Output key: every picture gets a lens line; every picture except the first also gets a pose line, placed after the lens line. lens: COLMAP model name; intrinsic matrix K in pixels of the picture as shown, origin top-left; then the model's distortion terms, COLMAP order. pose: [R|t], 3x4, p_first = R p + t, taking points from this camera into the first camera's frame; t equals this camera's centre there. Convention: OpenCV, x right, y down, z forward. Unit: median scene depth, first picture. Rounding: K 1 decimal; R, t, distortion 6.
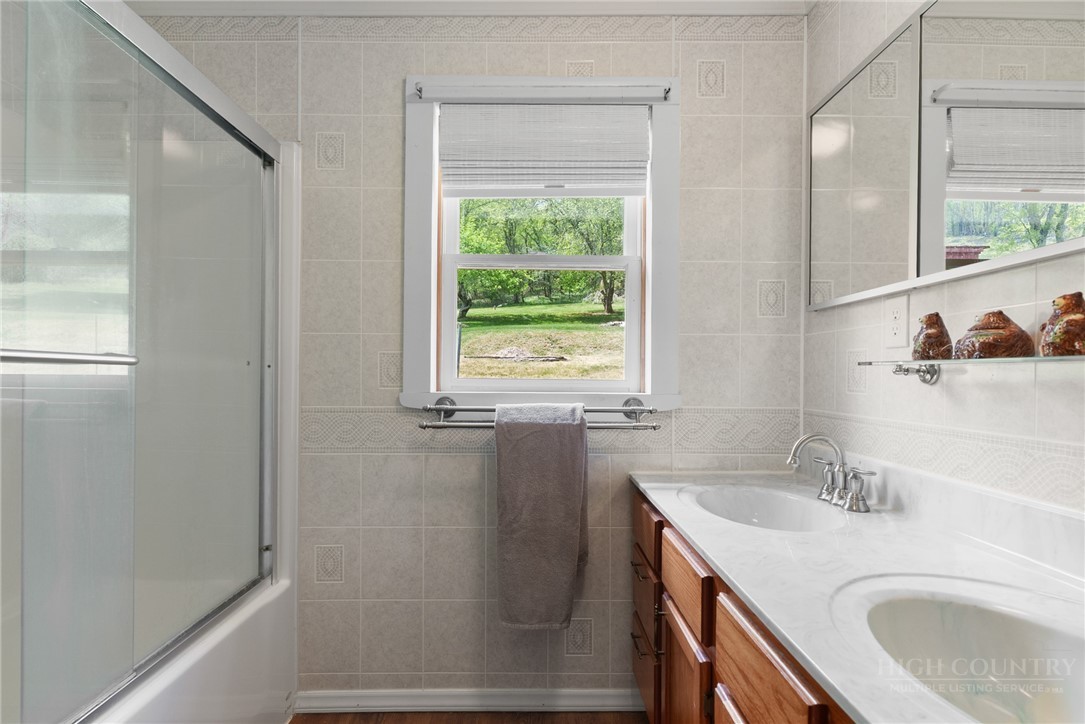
lens RADIAL K [[523.5, 0, 539.7], [0, 523.5, 371.2], [0, 0, 1]] dist [0.004377, -0.000786]
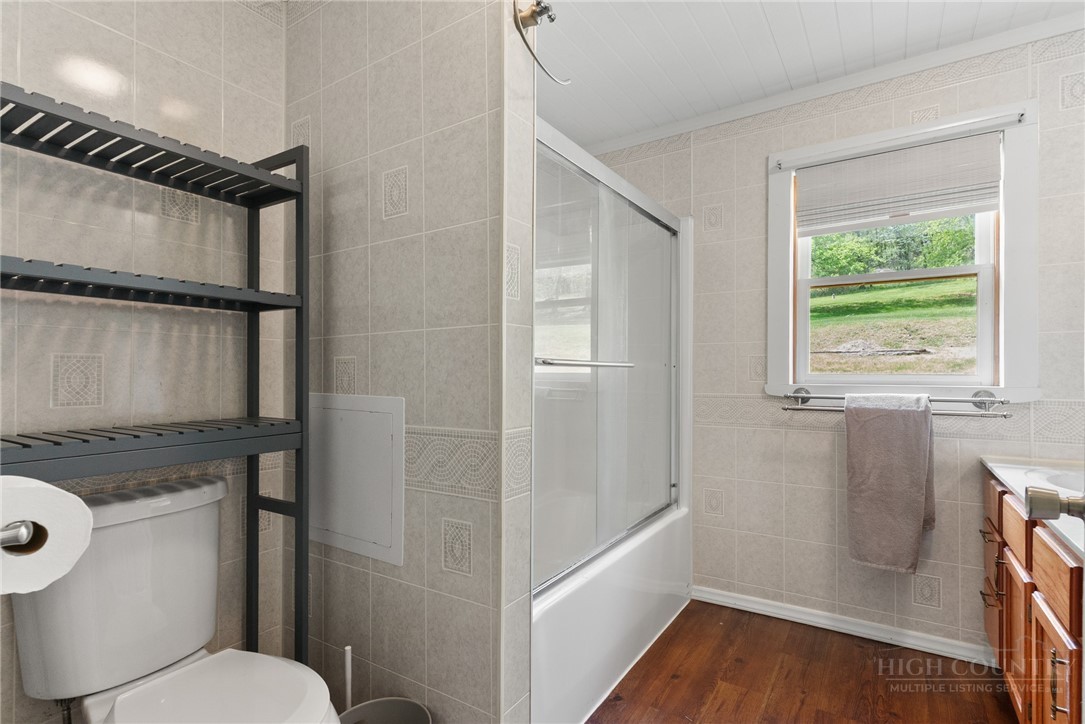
lens RADIAL K [[523.5, 0, 544.8], [0, 523.5, 373.1], [0, 0, 1]] dist [0.004377, -0.000786]
pose [[0.831695, -0.004761, -0.555212, 0.018110], [0.010341, 0.999923, 0.006916, -0.004620], [0.555136, -0.011493, 0.831680, -0.475017]]
